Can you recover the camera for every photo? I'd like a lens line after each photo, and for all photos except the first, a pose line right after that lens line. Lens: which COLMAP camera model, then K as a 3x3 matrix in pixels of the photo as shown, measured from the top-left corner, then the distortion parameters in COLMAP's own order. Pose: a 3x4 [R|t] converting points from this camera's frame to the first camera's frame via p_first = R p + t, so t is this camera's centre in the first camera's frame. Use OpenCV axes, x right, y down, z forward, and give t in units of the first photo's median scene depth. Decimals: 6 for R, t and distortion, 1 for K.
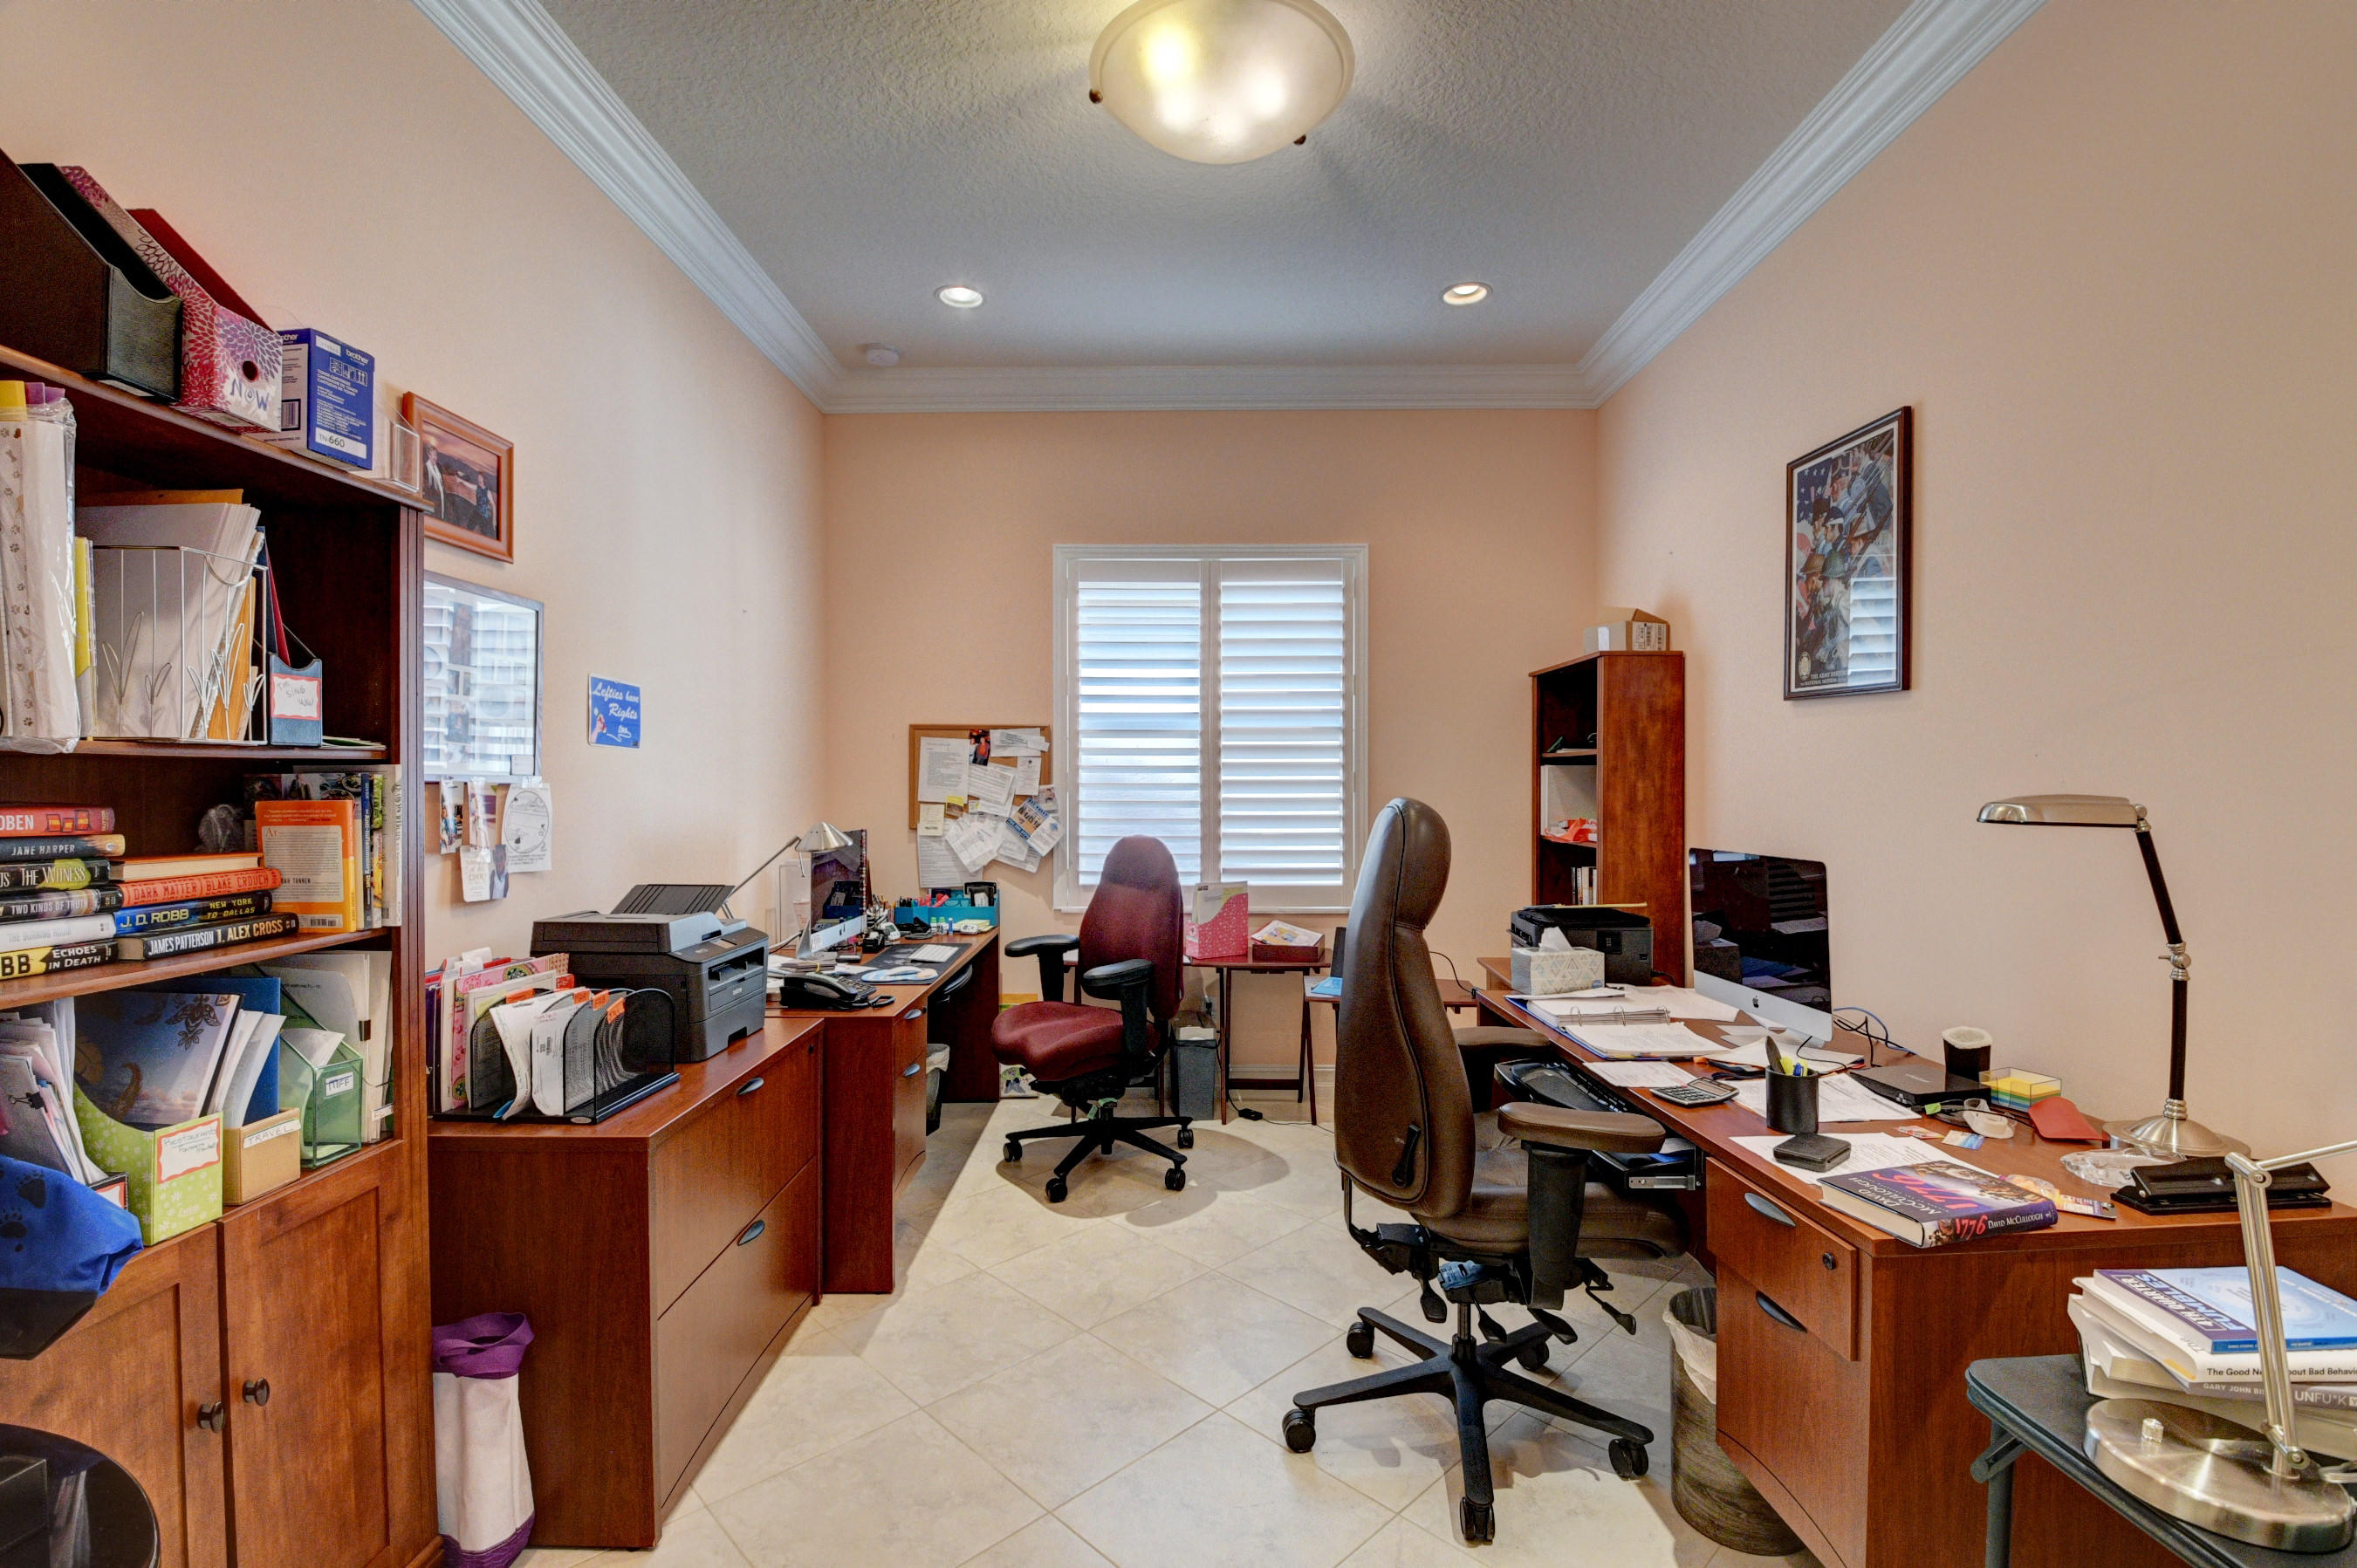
lens RADIAL K [[1045.4, 0, 1178.4], [0, 1045.4, 780.4], [0, 0, 1]] dist [-0.017290, -0.006666]
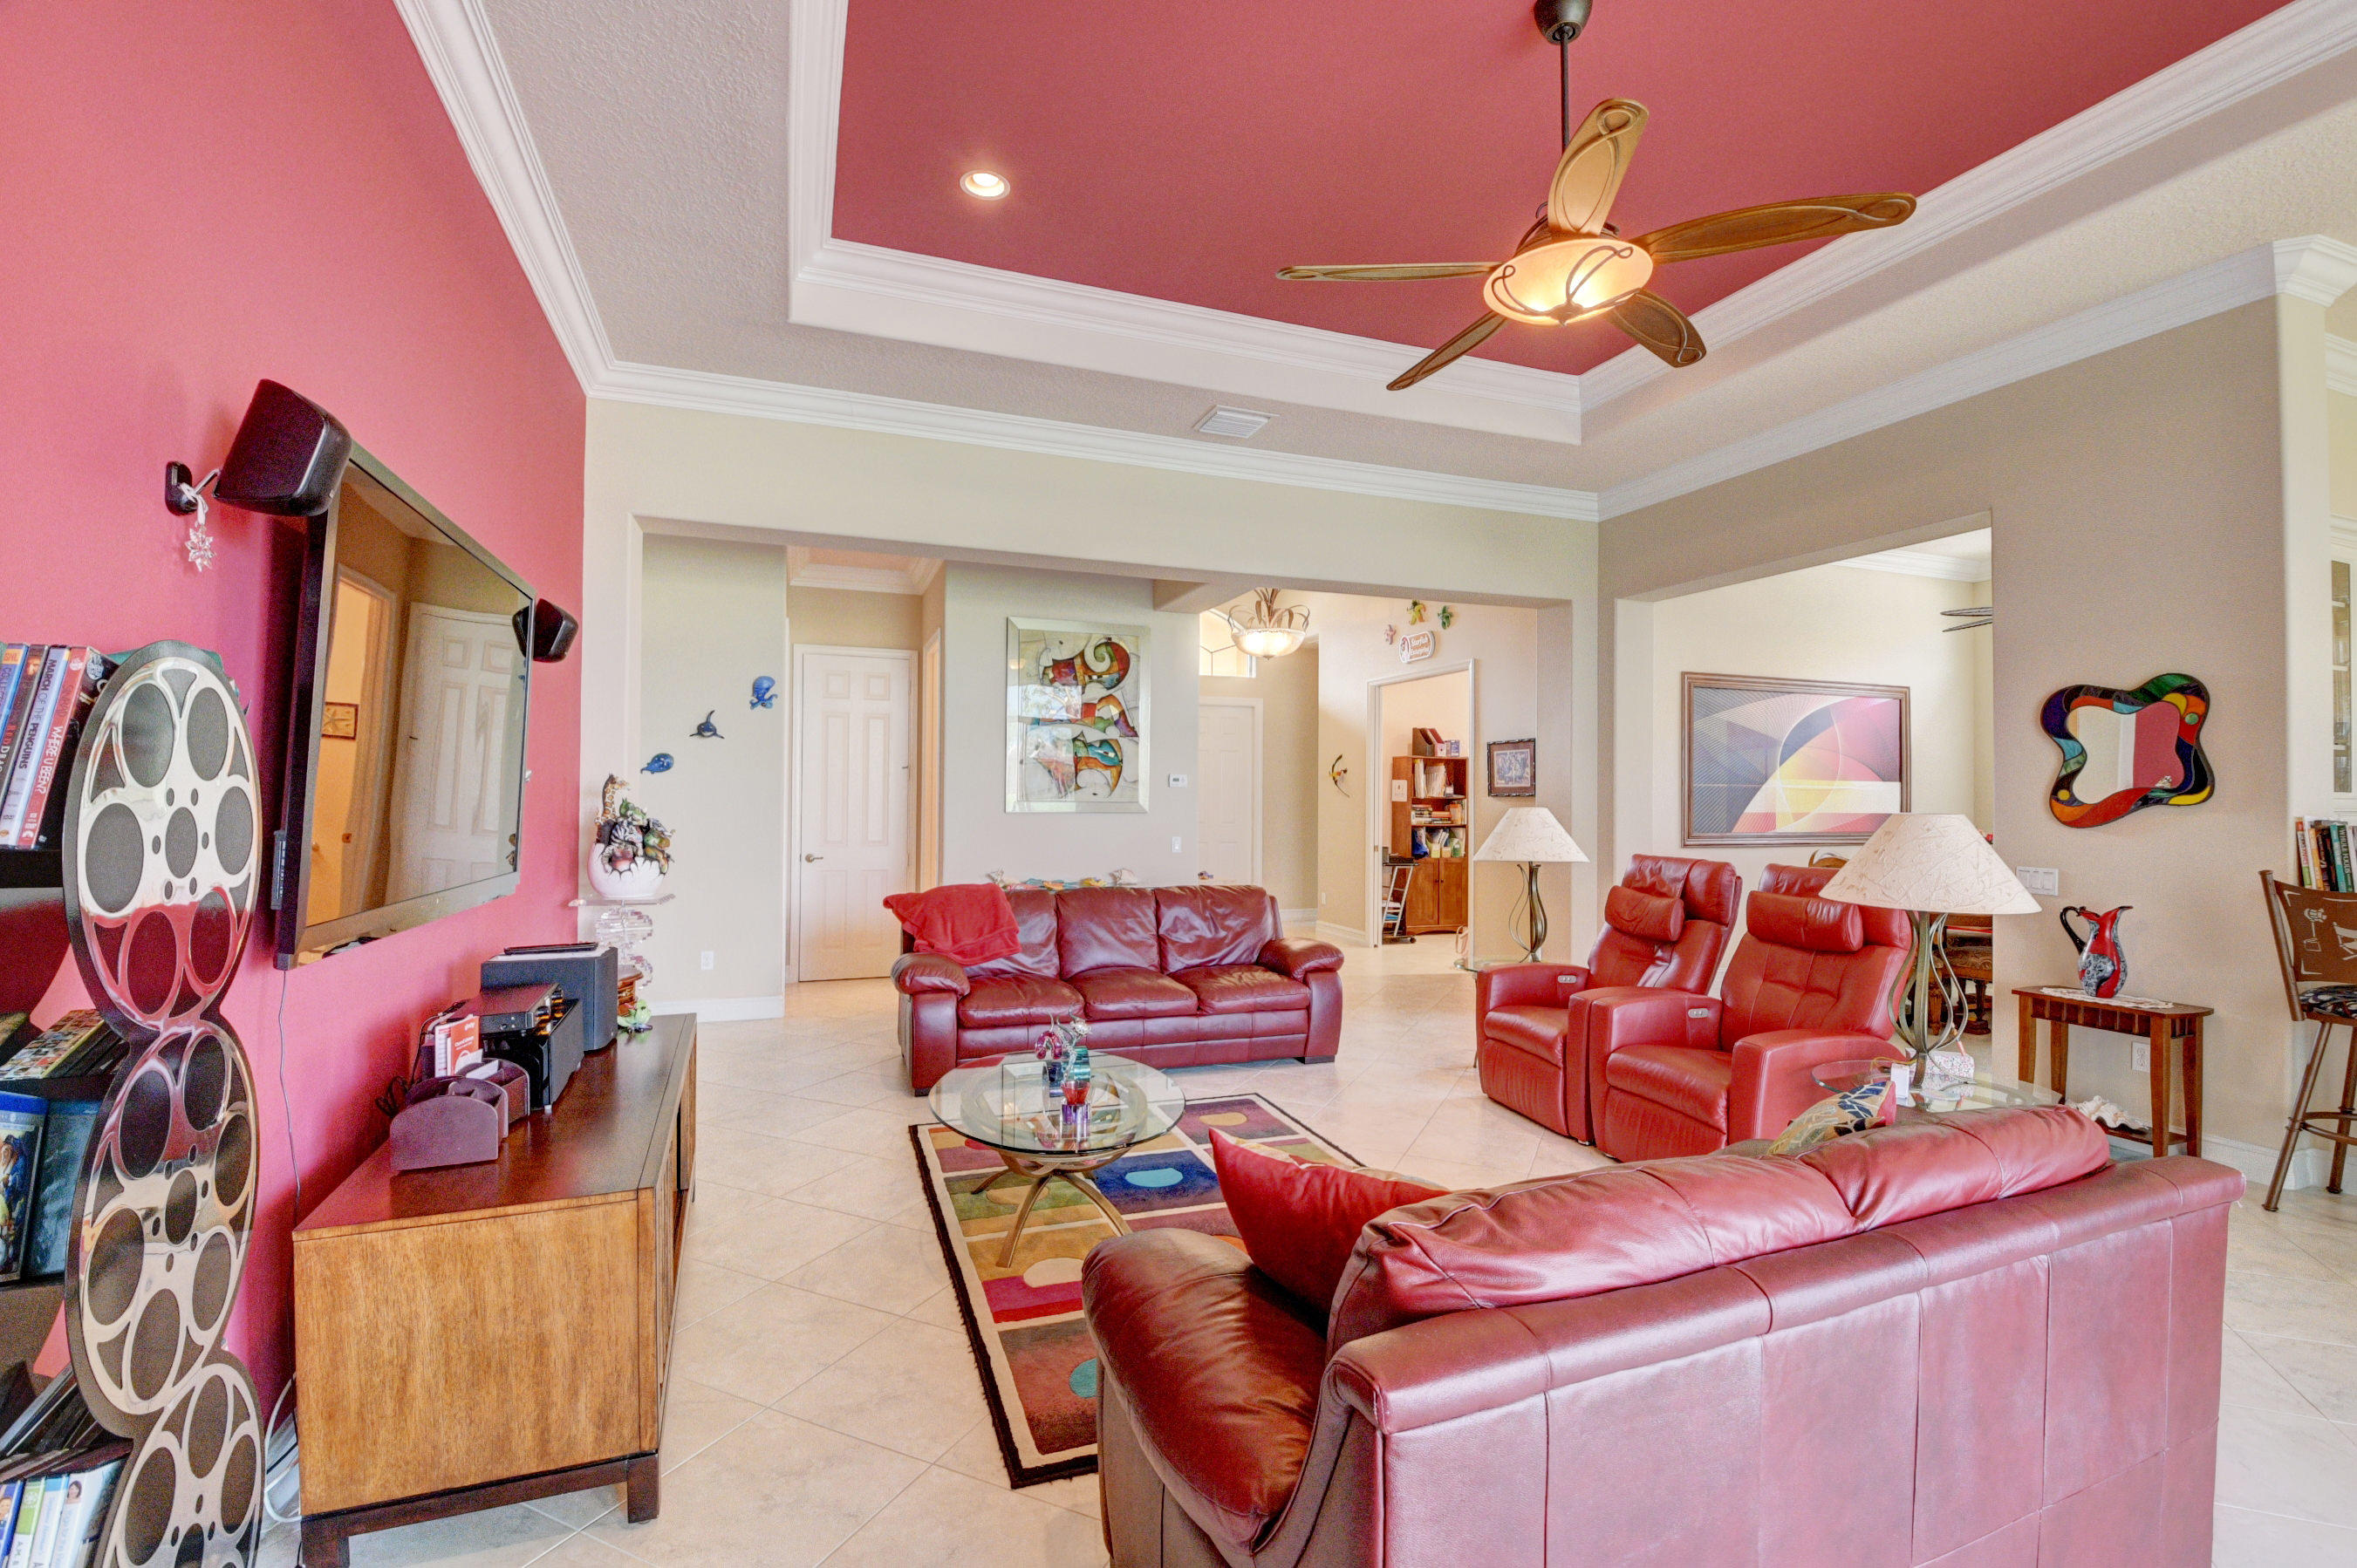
lens RADIAL K [[1045.3, 0, 1178.4], [0, 1045.3, 780.4], [0, 0, 1]] dist [-0.017290, -0.006666]
pose [[0.355488, -0.012519, -0.934597, 5.386769], [-0.010133, 0.999800, -0.017247, -0.002004], [0.934626, 0.015601, 0.355290, -3.434230]]
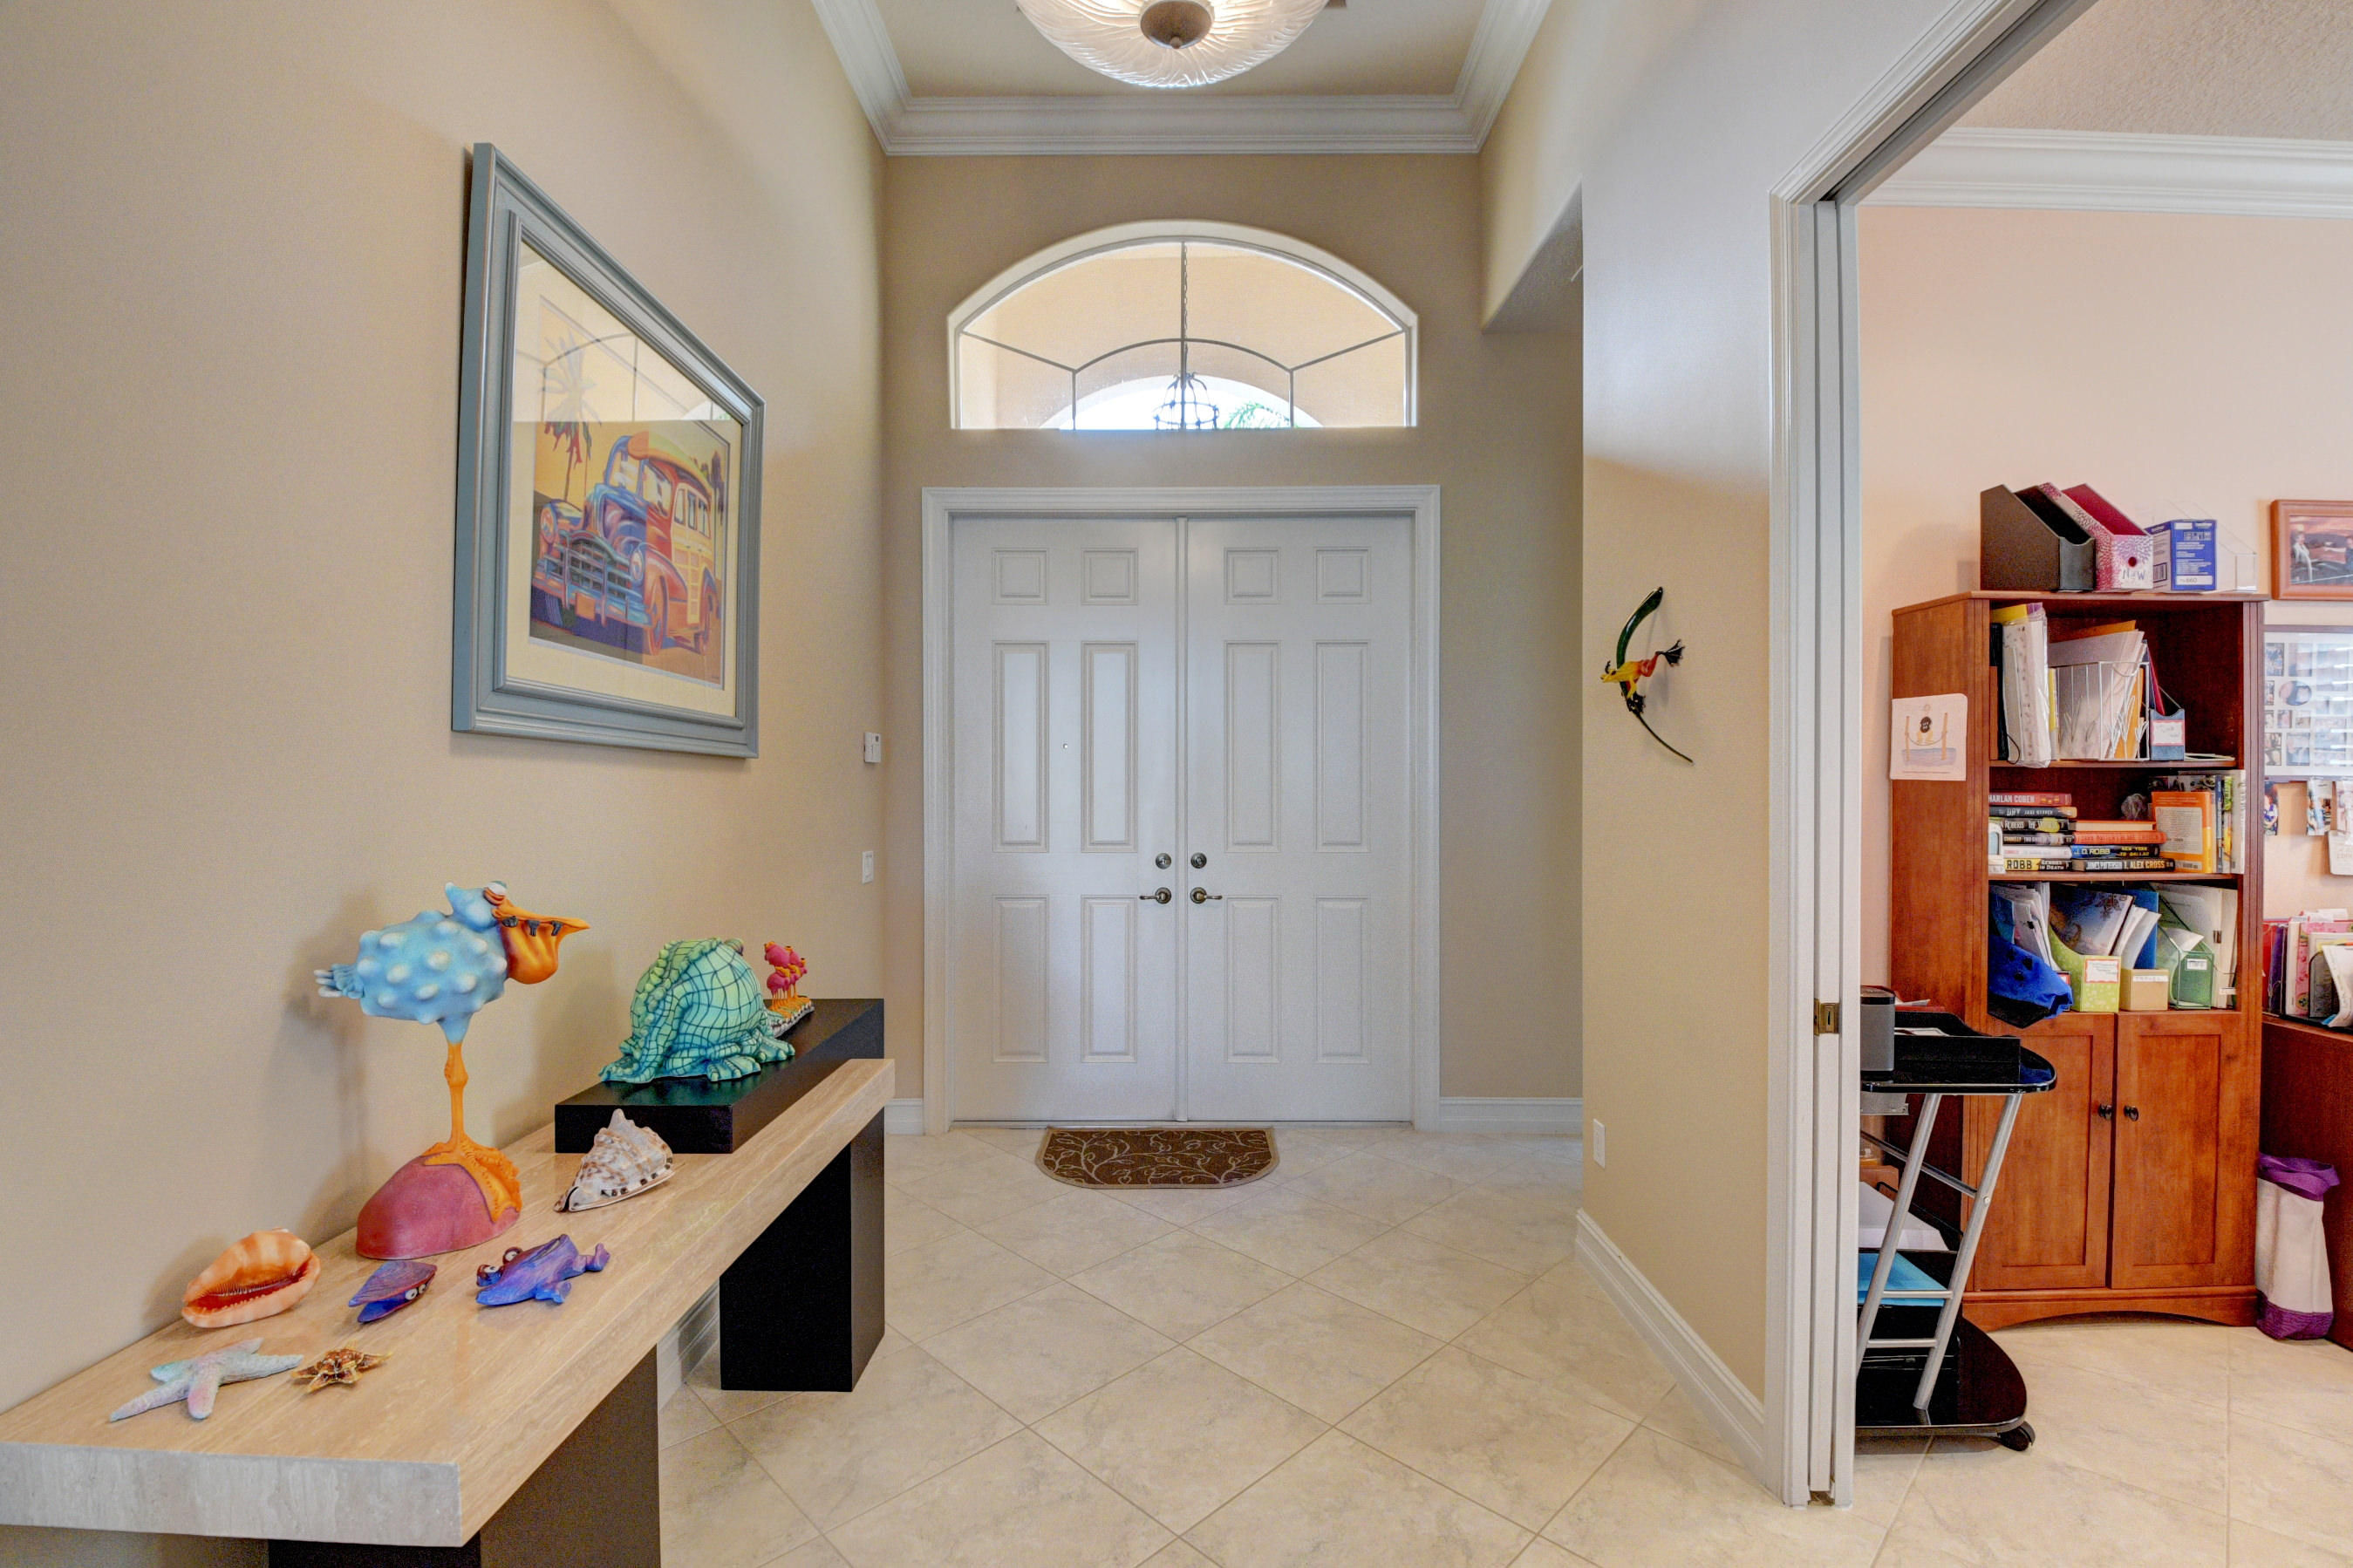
lens RADIAL K [[1043.6, 0, 1176.4], [0, 1043.6, 780.5], [0, 0, 1]] dist [-0.017290, -0.006666]
pose [[0.001457, 0.004161, -0.999990, 0.876035], [-0.001186, 0.999991, 0.004159, -0.004514], [0.999998, 0.001180, 0.001462, -0.689737]]
